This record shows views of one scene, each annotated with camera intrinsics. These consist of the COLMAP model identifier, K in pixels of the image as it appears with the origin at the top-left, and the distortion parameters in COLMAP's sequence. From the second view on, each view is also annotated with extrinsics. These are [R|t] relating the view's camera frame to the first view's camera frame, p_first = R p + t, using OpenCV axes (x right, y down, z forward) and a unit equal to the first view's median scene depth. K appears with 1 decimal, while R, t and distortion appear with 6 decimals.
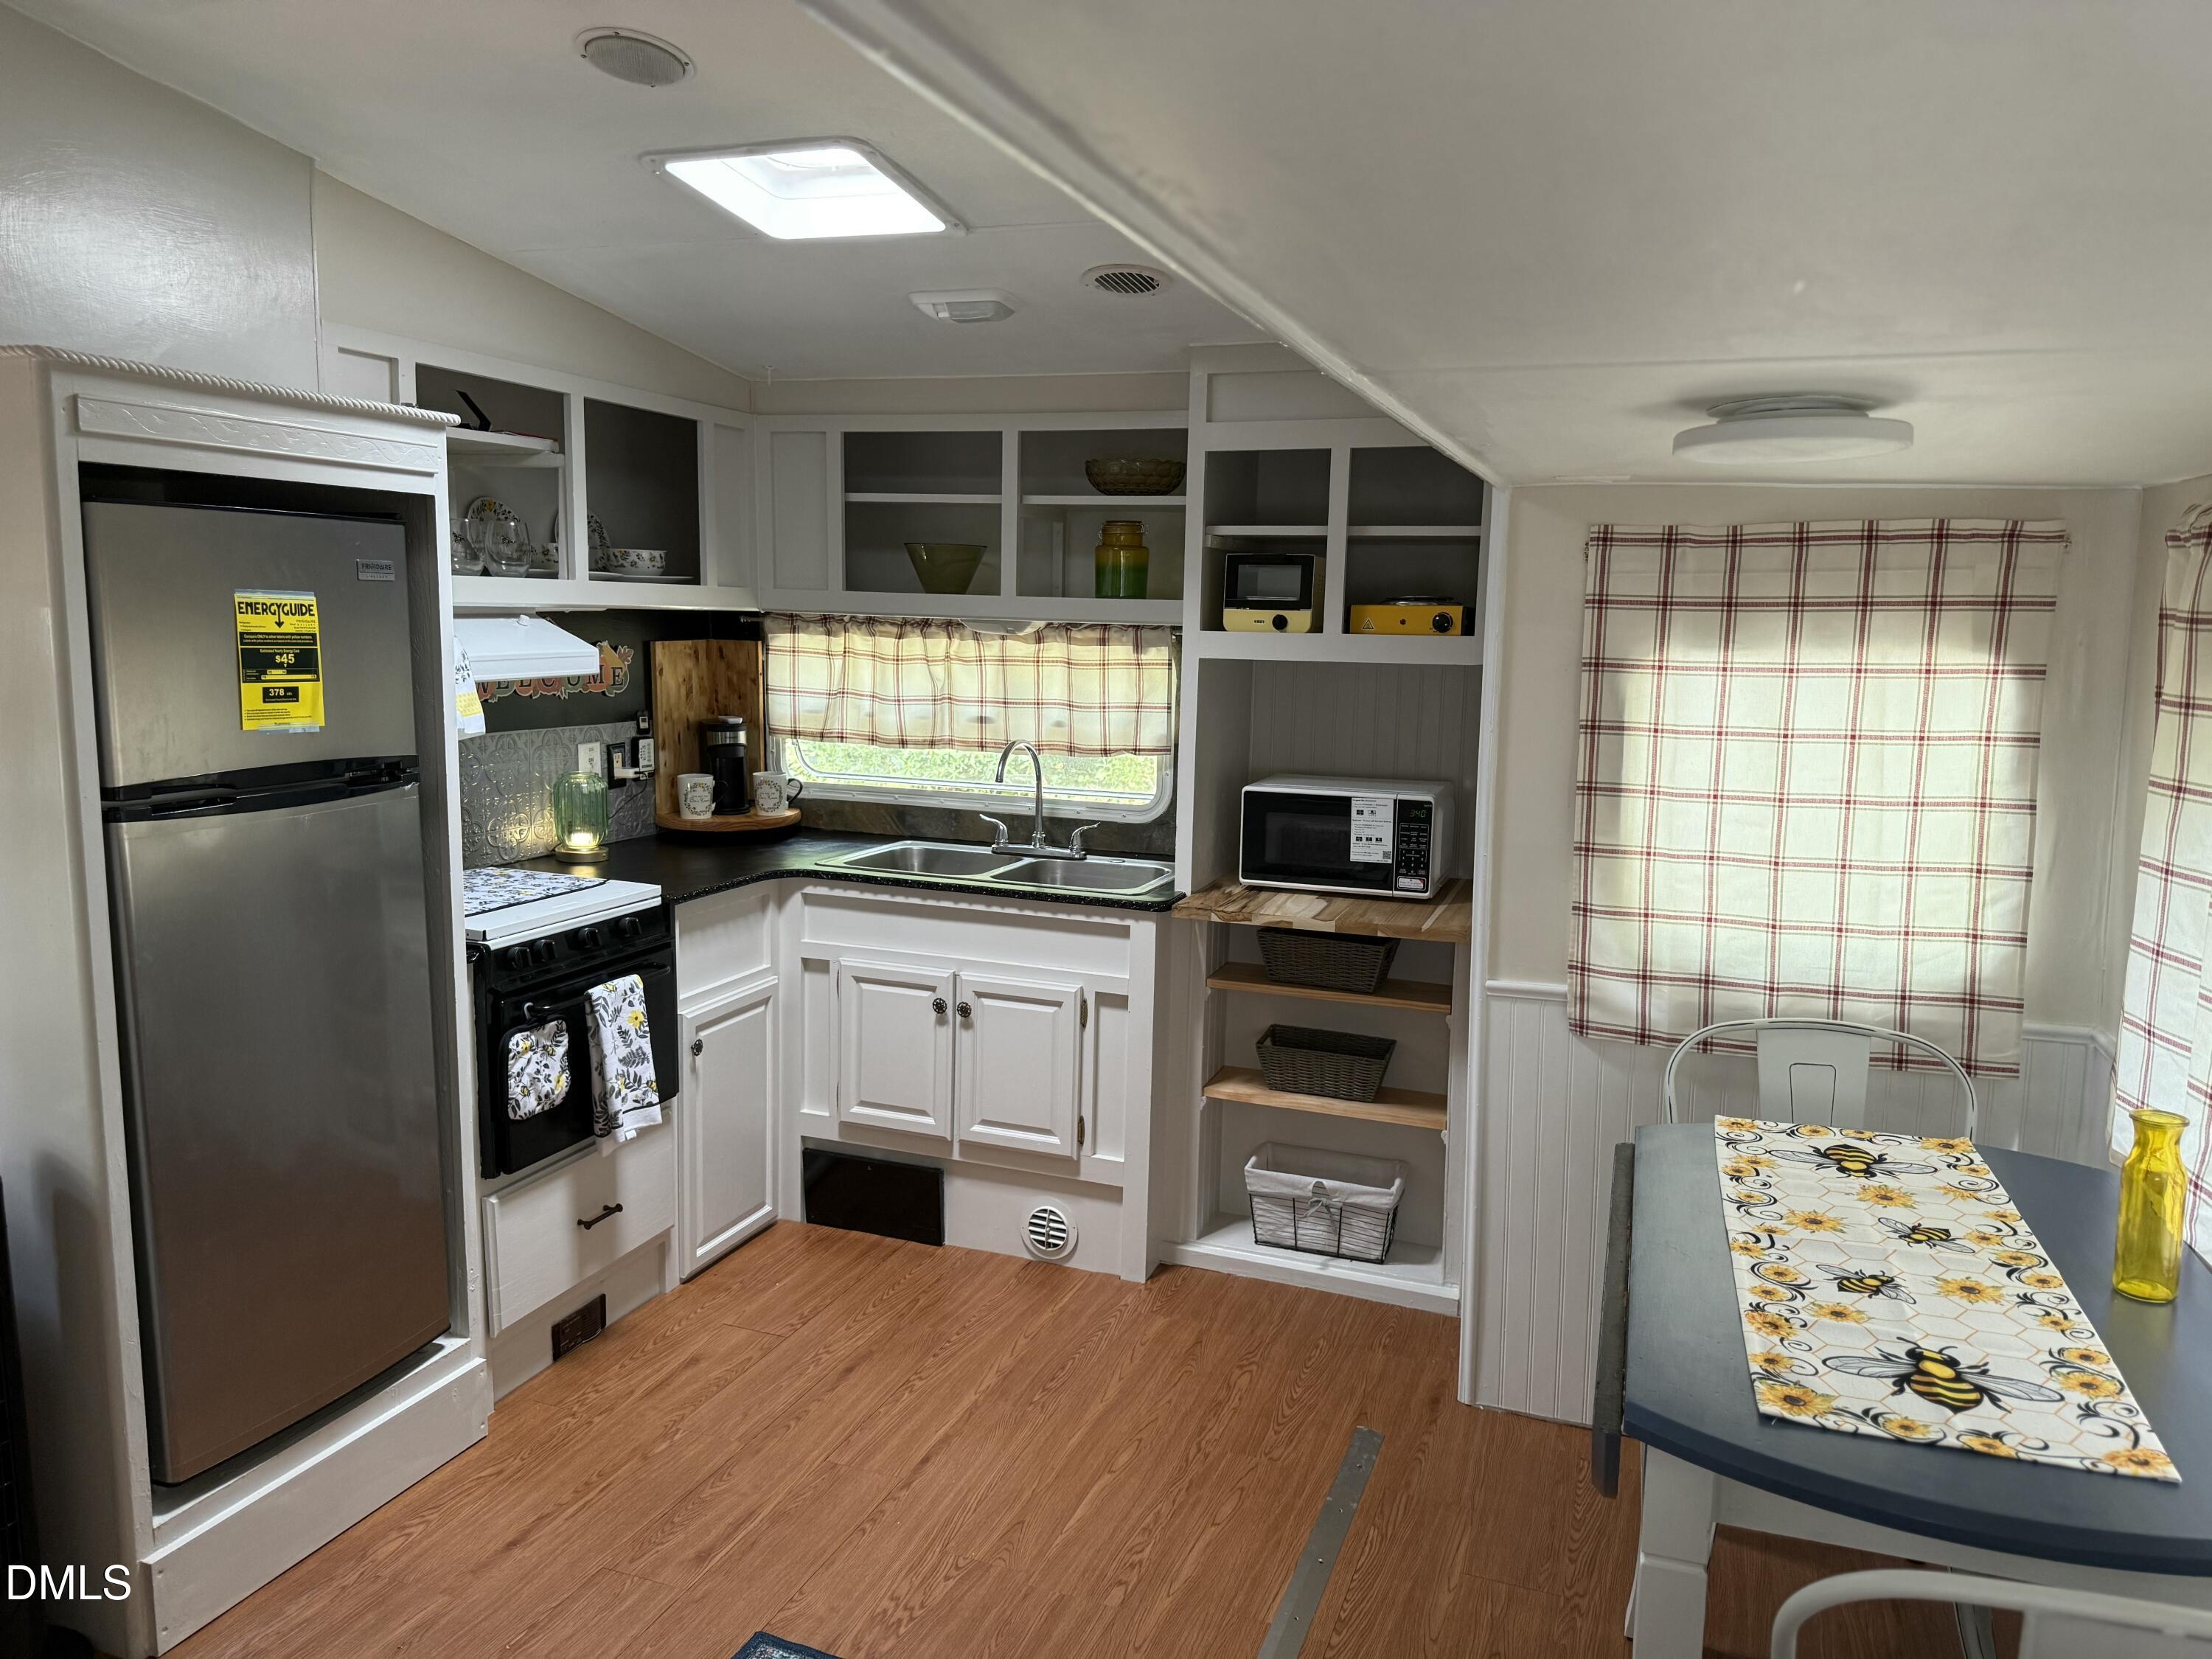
lens RADIAL K [[1544.6, 0, 1106.8], [0, 1544.6, 837.0], [0, 0, 1]] dist [0.113321, -0.197034]
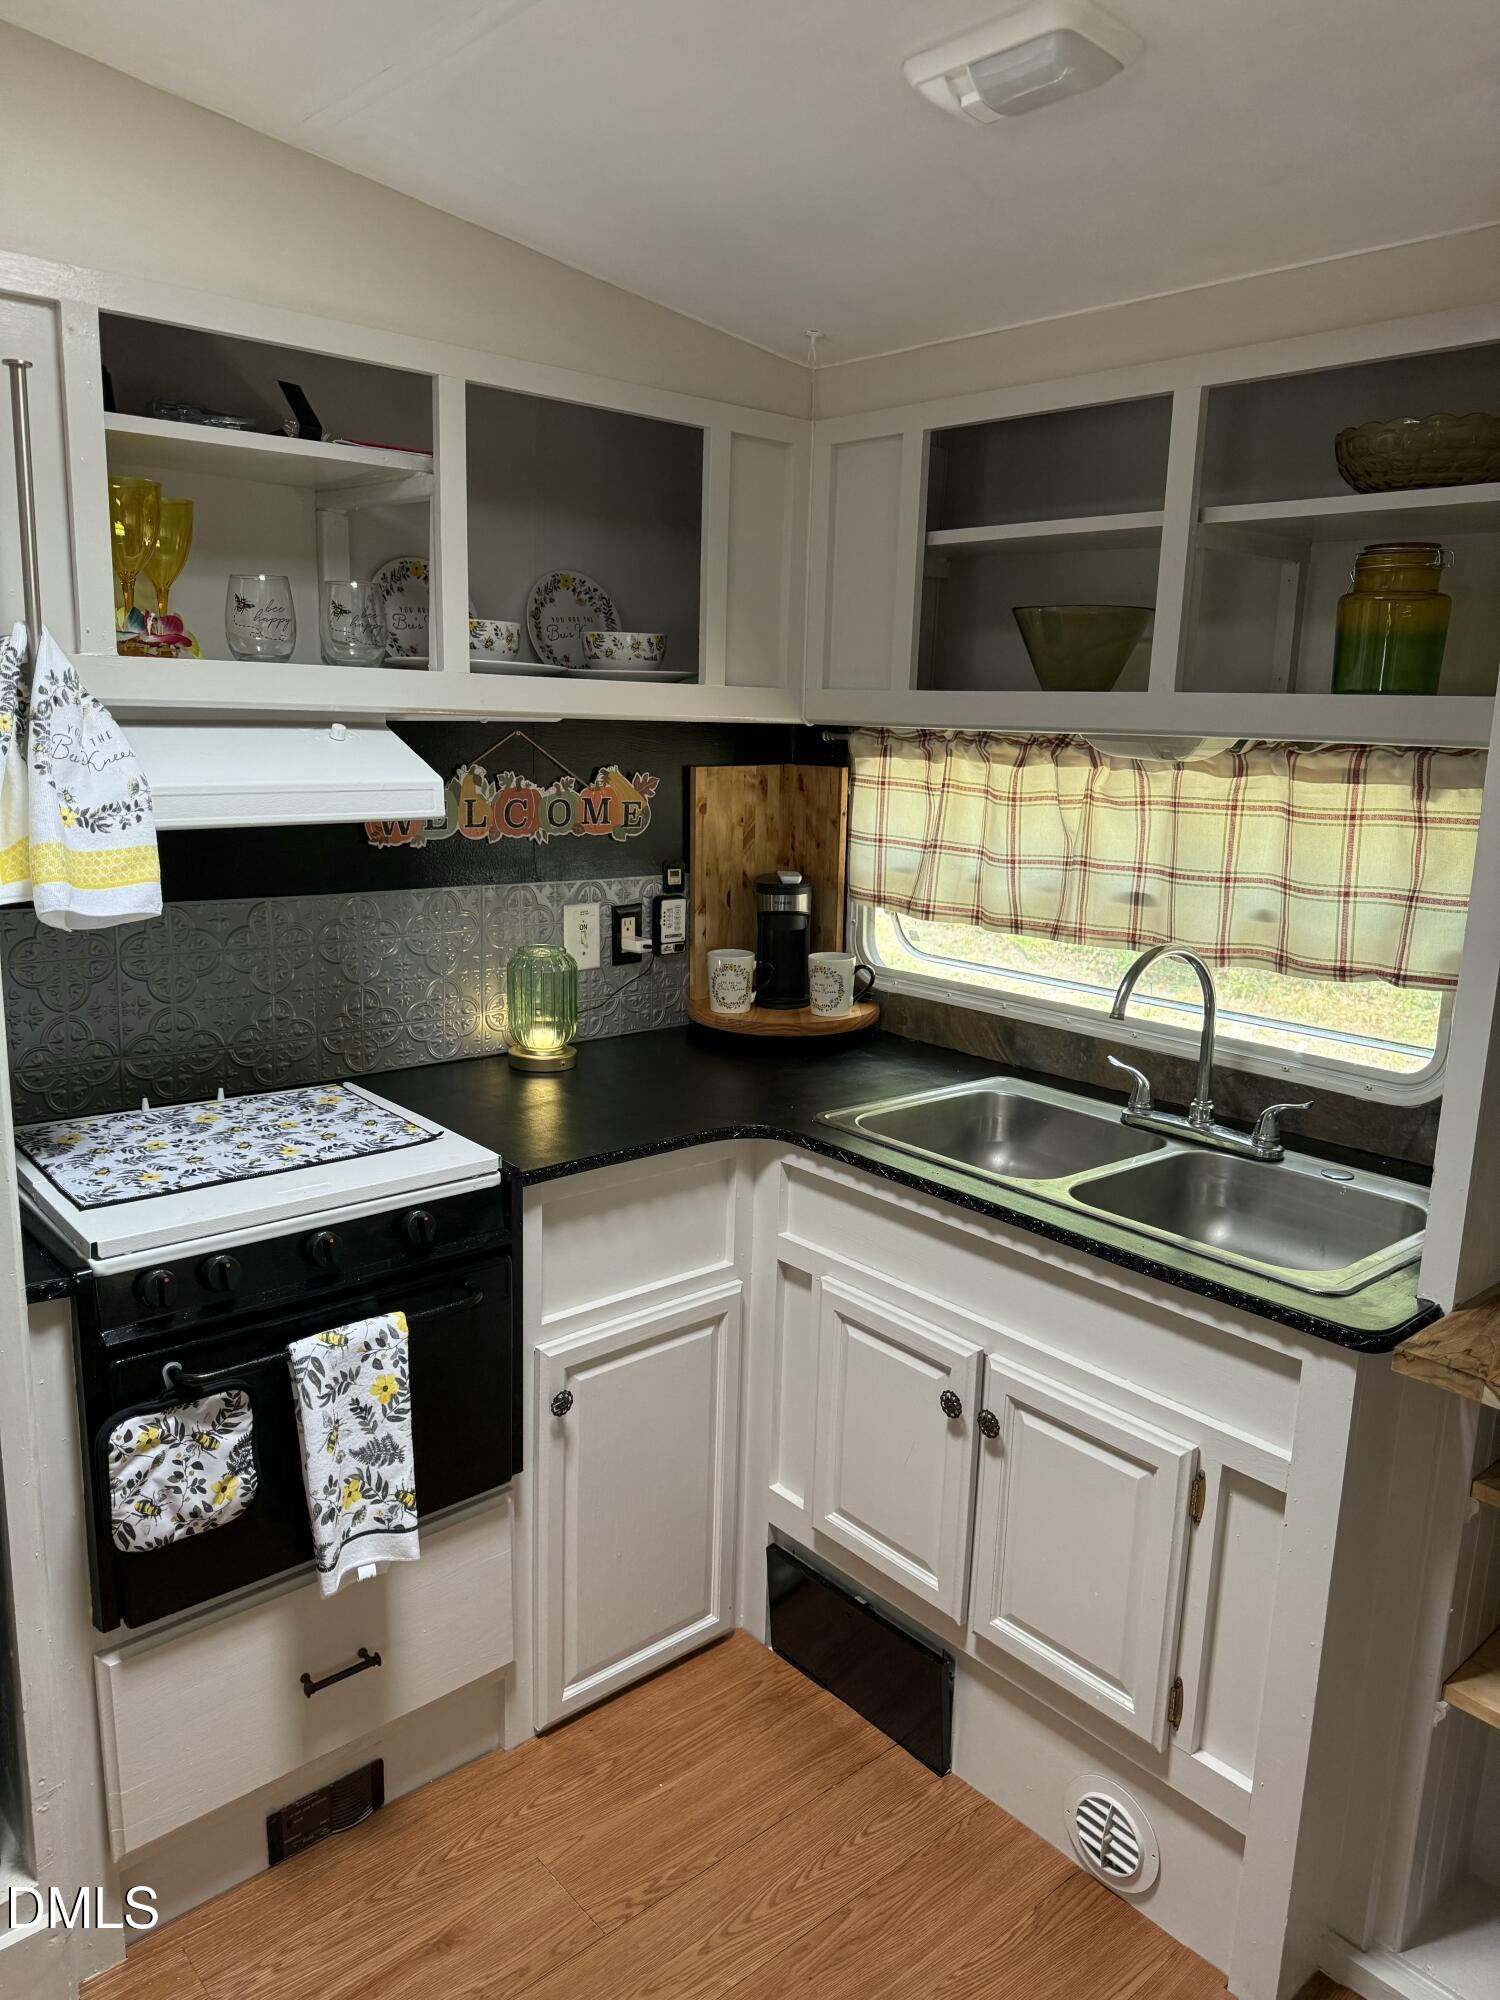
lens RADIAL K [[1396.6, 0, 740.2], [0, 1396.6, 1003.0], [0, 0, 1]] dist [0.113321, -0.197034]
pose [[0.878100, 0.096828, -0.468578, 0.058044], [-0.075453, 0.995079, 0.064229, -0.071390], [0.472491, -0.021044, 0.881084, 0.520842]]
